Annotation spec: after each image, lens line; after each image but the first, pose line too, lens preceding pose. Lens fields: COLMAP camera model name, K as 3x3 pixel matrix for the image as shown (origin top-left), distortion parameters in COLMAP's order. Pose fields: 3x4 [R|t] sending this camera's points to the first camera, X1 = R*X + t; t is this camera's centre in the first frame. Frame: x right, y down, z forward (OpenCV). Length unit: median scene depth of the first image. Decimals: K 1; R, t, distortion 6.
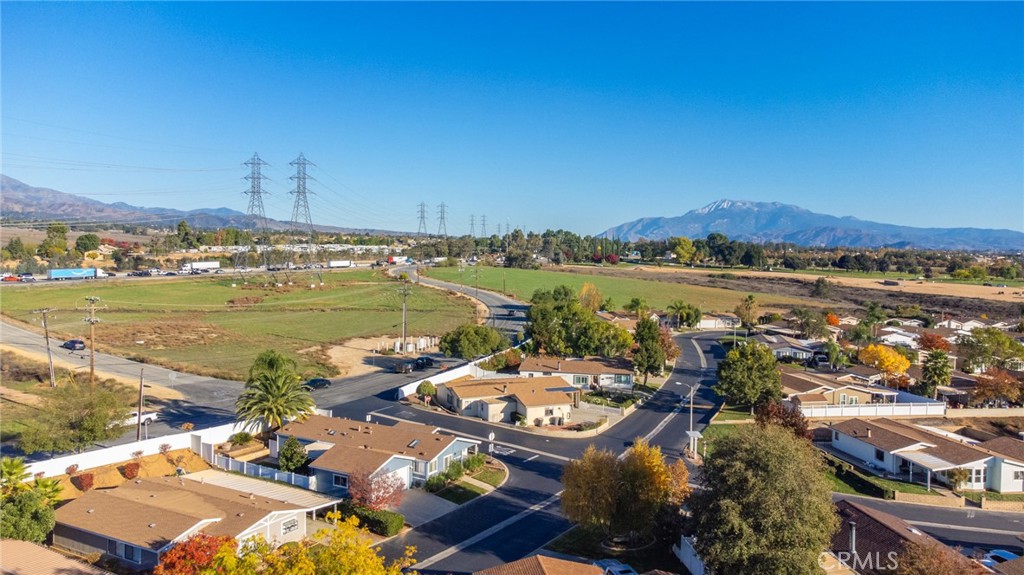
lens RADIAL K [[760.3, 0, 513.9], [0, 760.3, 284.9], [0, 0, 1]] dist [0.031928, 0.036504]
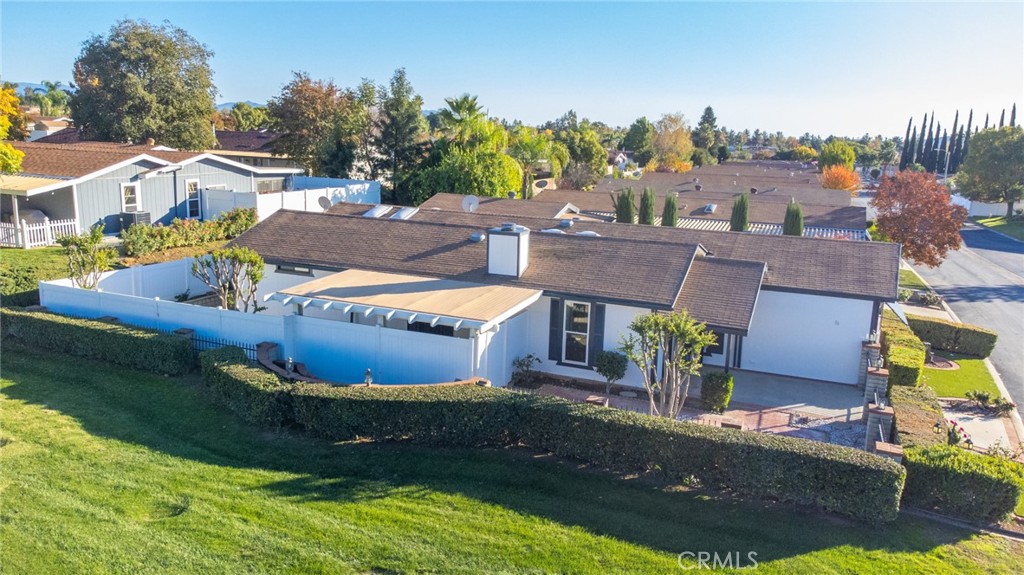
lens RADIAL K [[760.3, 0, 515.2], [0, 760.3, 288.1], [0, 0, 1]] dist [0.031928, 0.036504]
pose [[0.499579, -0.174626, 0.848485, -0.167233], [0.017844, 0.981338, 0.191462, 0.146225], [-0.866084, -0.080510, 0.493372, -0.014726]]
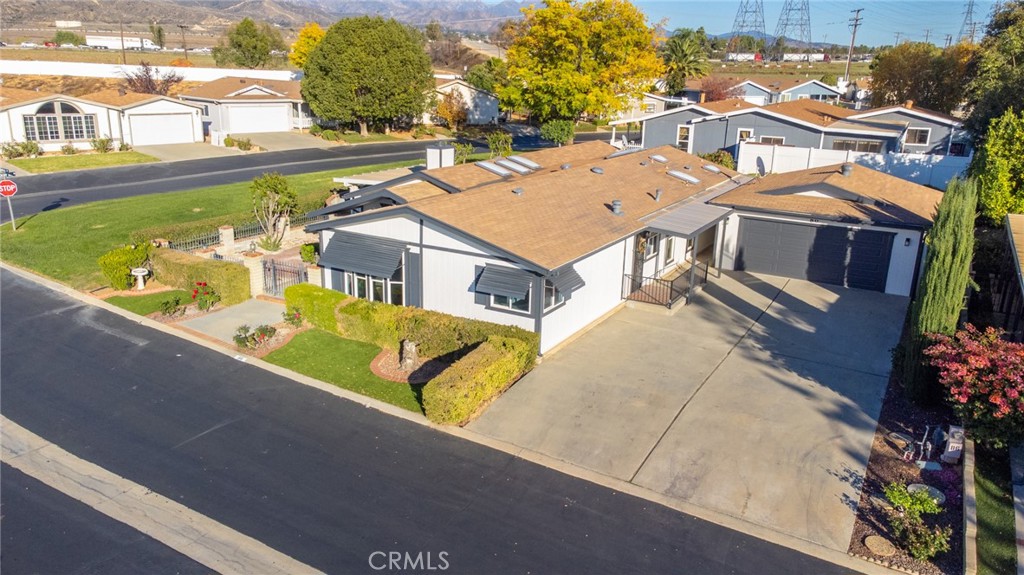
lens RADIAL K [[760.3, 0, 513.5], [0, 760.3, 284.6], [0, 0, 1]] dist [0.031928, 0.036504]
pose [[0.796288, 0.174281, -0.579268, 0.169316], [-0.043335, 0.971573, 0.232742, 0.151940], [0.603363, -0.160227, 0.781204, -0.119679]]
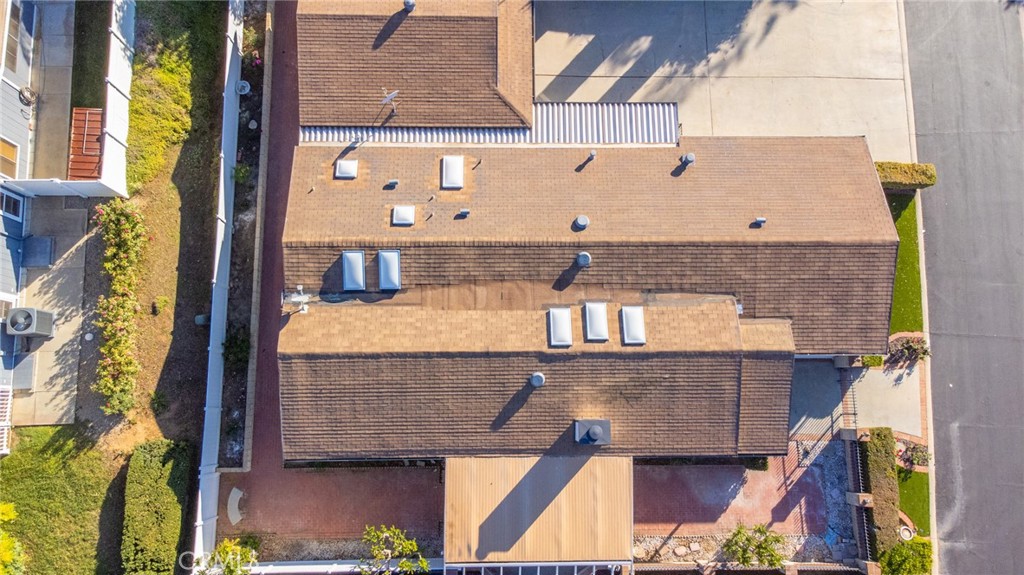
lens RADIAL K [[760.3, 0, 506.9], [0, 760.3, 284.4], [0, 0, 1]] dist [0.031928, 0.036504]
pose [[0.119026, -0.980890, 0.153907, -0.006349], [0.021582, 0.157529, 0.987279, -0.039363], [-0.992657, -0.114190, 0.039920, 0.097321]]
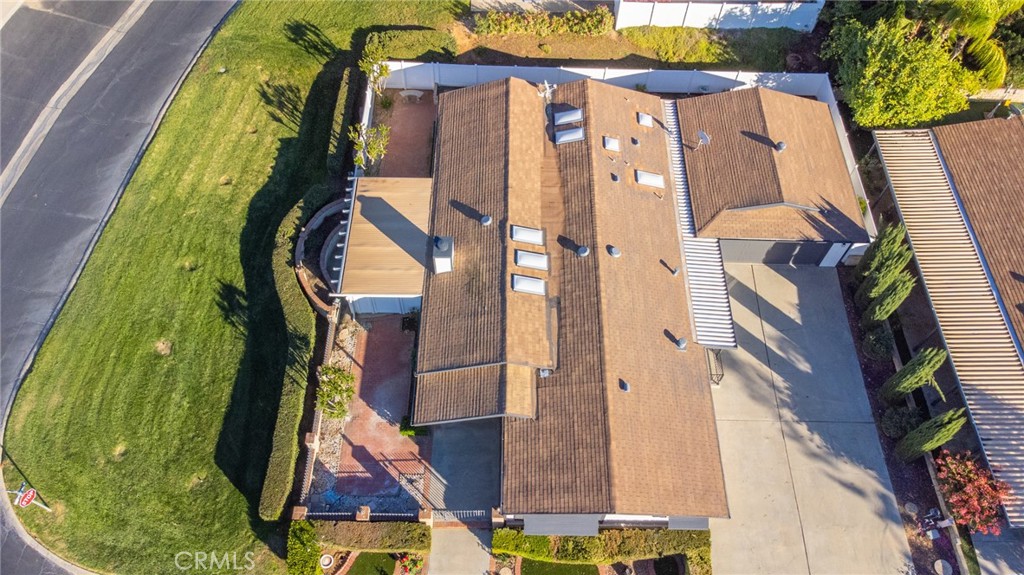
lens RADIAL K [[760.3, 0, 513.7], [0, 760.3, 287.2], [0, 0, 1]] dist [0.031928, 0.036504]
pose [[0.991016, 0.118649, -0.061719, 0.029979], [-0.019257, 0.583263, 0.812055, -0.031786], [0.132347, -0.803571, 0.580308, -0.078057]]
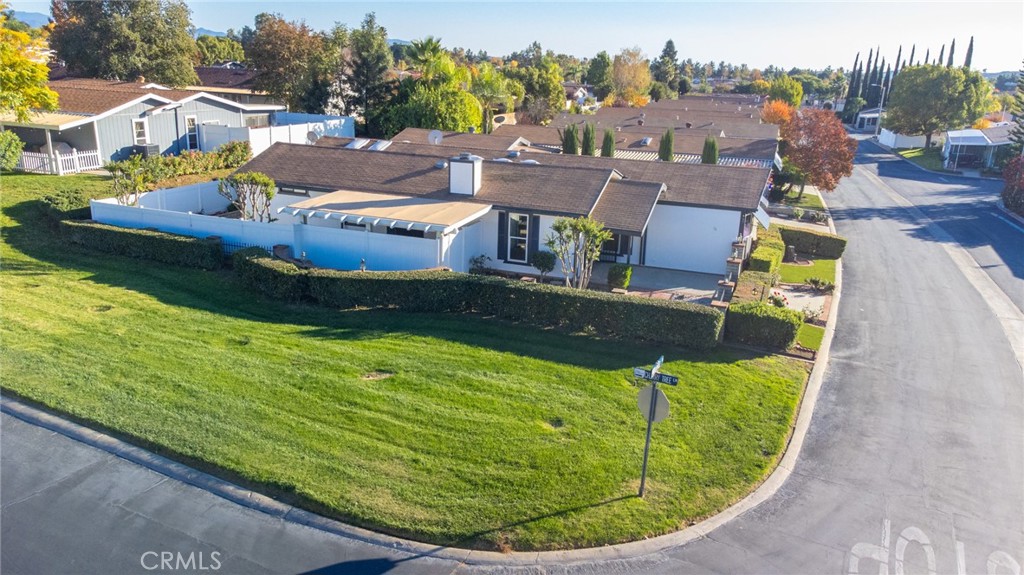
lens RADIAL K [[760.3, 0, 515.0], [0, 760.3, 288.4], [0, 0, 1]] dist [0.031928, 0.036504]
pose [[0.462103, -0.251049, 0.850550, -0.212684], [0.015478, 0.961231, 0.275309, 0.141750], [-0.886691, -0.114056, 0.448073, -0.045060]]
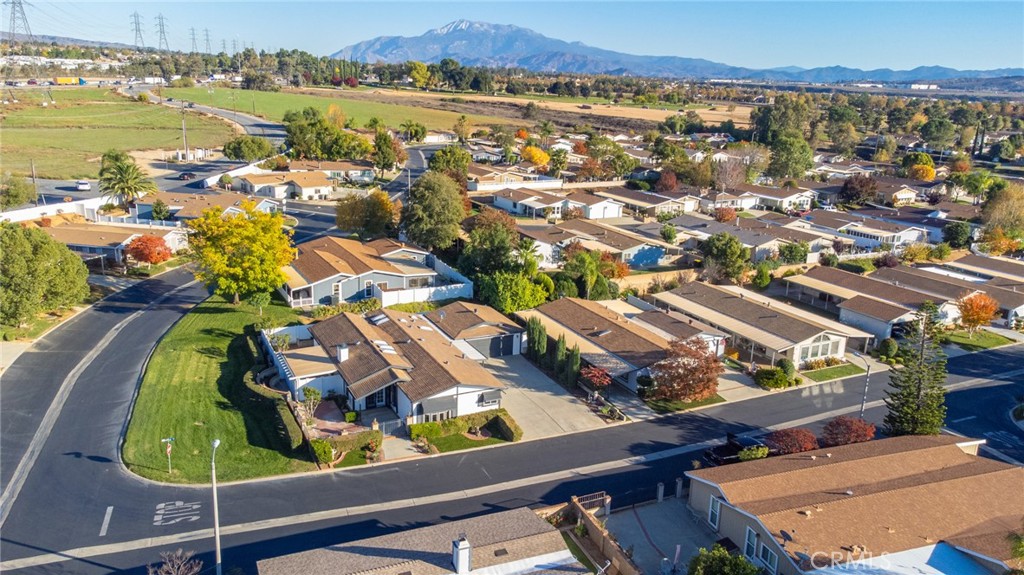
lens RADIAL K [[760.3, 0, 513.8], [0, 760.3, 284.3], [0, 0, 1]] dist [0.031928, 0.036504]
pose [[0.945039, -0.070974, 0.319161, -0.064939], [-0.002345, 0.974659, 0.223685, 0.006209], [-0.326949, -0.212140, 0.920924, -0.442668]]
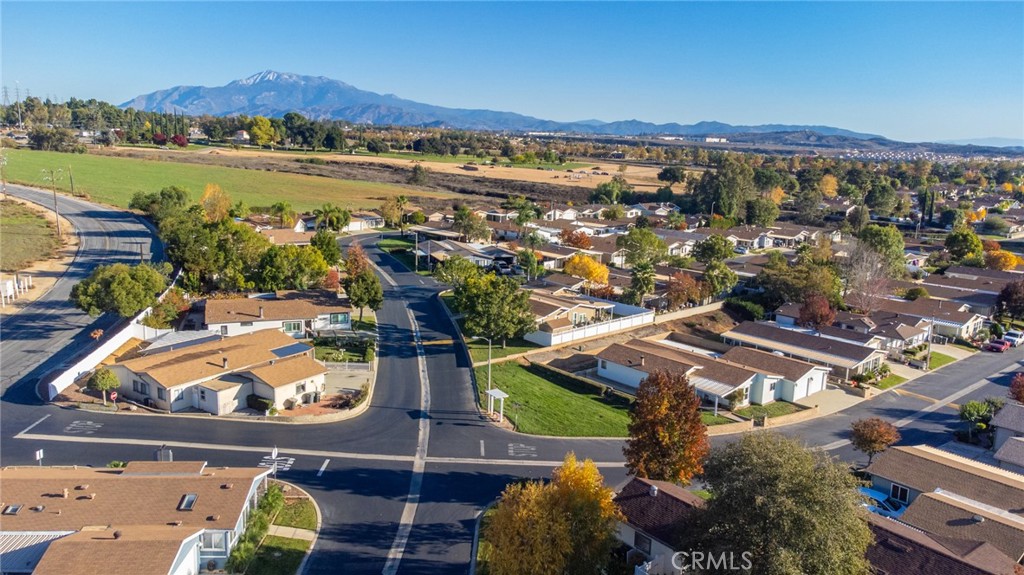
lens RADIAL K [[760.3, 0, 515.3], [0, 760.3, 286.3], [0, 0, 1]] dist [0.031928, 0.036504]
pose [[0.841851, -0.095137, 0.531260, -0.136562], [0.007985, 0.986429, 0.163994, -0.047111], [-0.539652, -0.133816, 0.831186, 0.201190]]
